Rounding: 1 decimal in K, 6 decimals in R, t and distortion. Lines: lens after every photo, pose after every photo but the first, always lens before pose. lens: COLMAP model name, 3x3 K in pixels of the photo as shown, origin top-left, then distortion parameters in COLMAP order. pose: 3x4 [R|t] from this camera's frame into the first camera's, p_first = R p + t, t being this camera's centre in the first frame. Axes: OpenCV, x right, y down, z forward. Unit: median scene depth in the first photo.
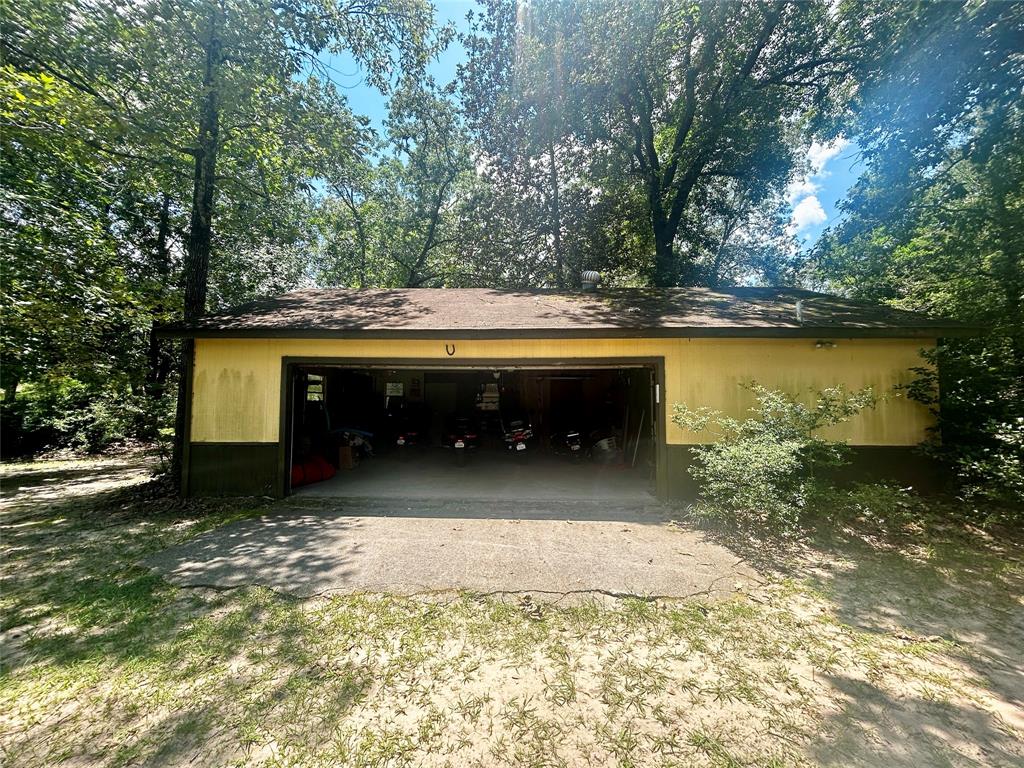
lens RADIAL K [[413.3, 0, 512.0], [0, 413.3, 384.0], [0, 0, 1]] dist [0.002509, 0.000703]
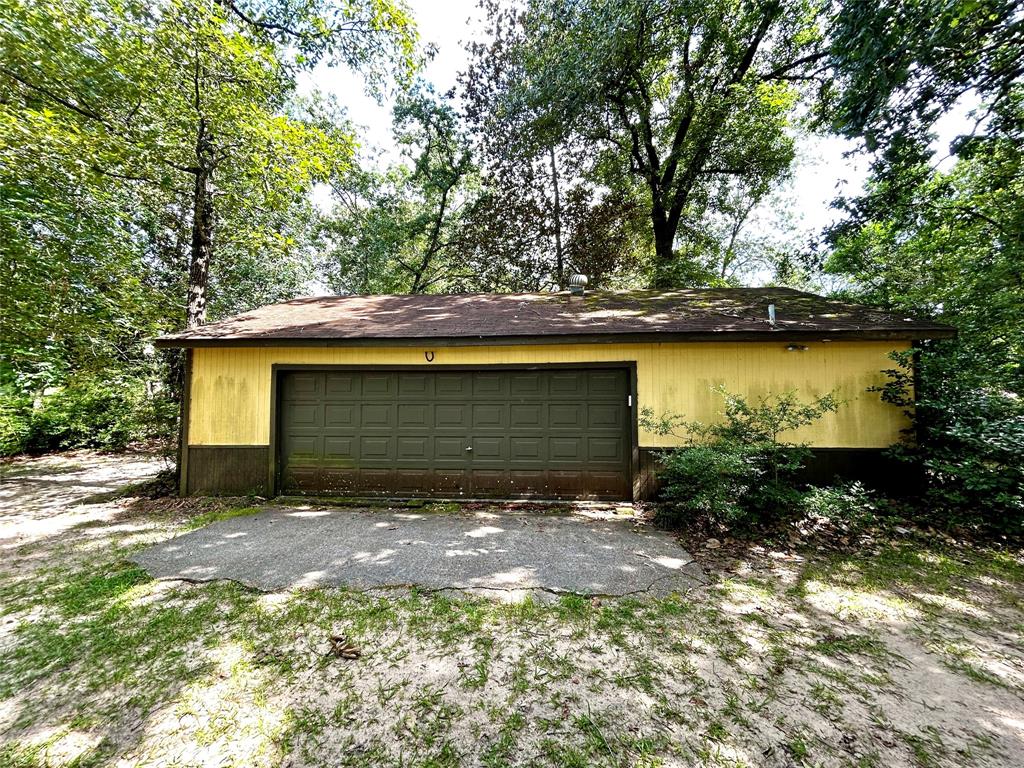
lens RADIAL K [[413.3, 0, 512.0], [0, 413.3, 384.0], [0, 0, 1]] dist [0.002509, 0.000703]
pose [[0.999208, -0.006968, -0.039186, 0.099868], [0.007155, 0.999964, 0.004638, -0.016105], [0.039152, -0.004914, 0.999221, -0.033375]]
